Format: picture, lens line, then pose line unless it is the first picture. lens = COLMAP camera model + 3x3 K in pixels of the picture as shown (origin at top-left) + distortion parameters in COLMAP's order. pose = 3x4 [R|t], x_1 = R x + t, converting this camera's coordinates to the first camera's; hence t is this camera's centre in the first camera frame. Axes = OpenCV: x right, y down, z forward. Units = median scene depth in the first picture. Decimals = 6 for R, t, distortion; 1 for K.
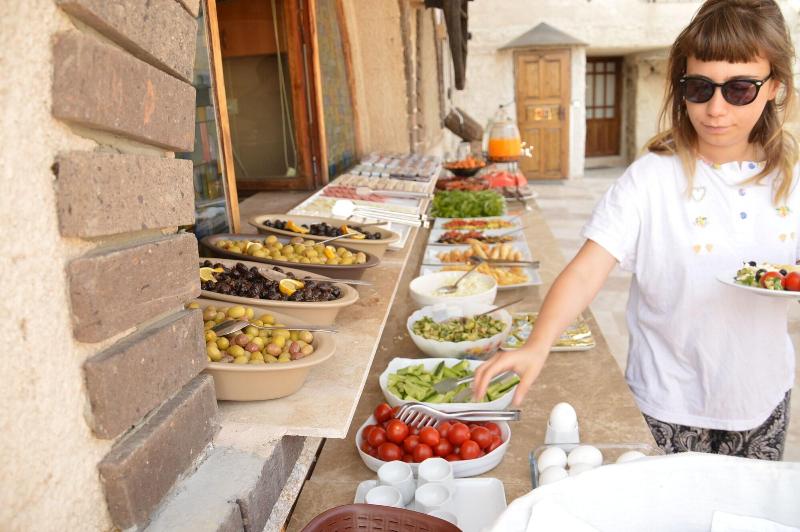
lens RADIAL K [[643.0, 0, 400.0], [0, 643.0, 266.0], [0, 0, 1]] dist [-0.168815, 0.138429]
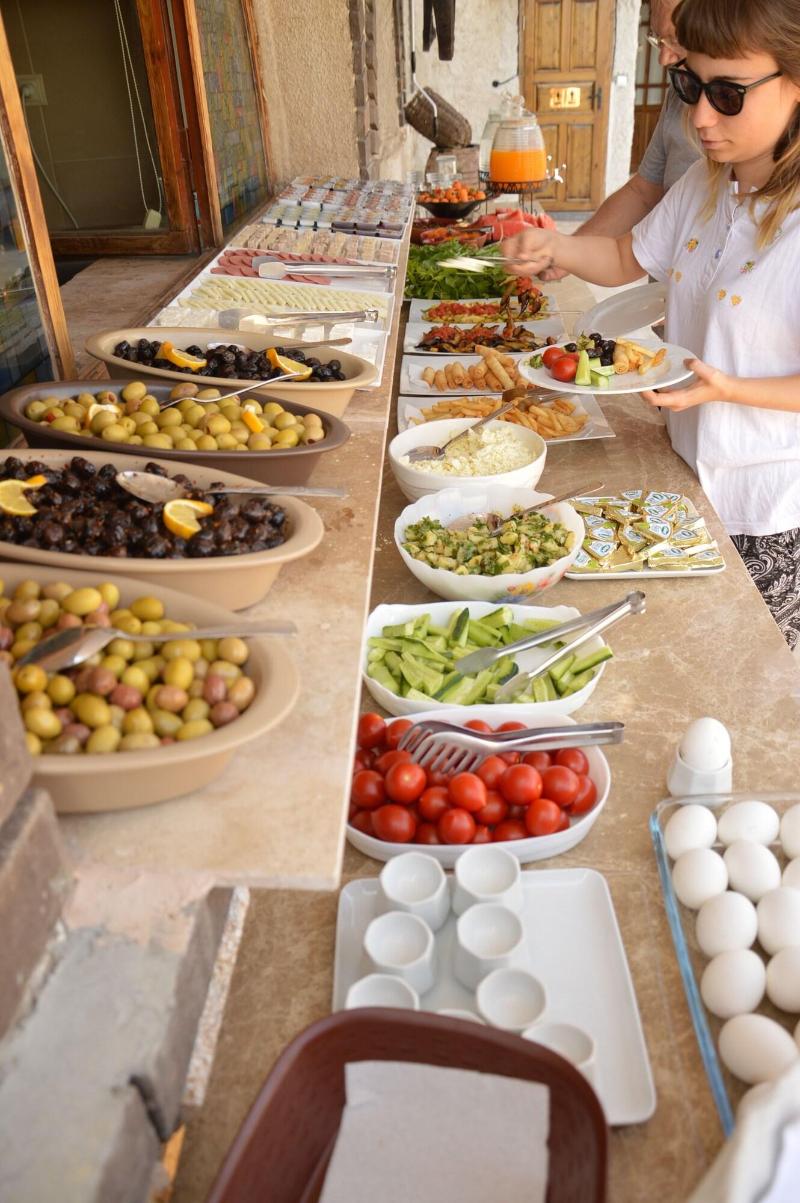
lens RADIAL K [[966.9, 0, 400.0], [0, 966.9, 601.5], [0, 0, 1]] dist [-0.168815, 0.138429]
pose [[0.996816, -0.028990, 0.074276, -0.046445], [0.008233, 0.964002, 0.265767, -0.072382], [-0.079307, -0.264310, 0.961172, 0.188550]]
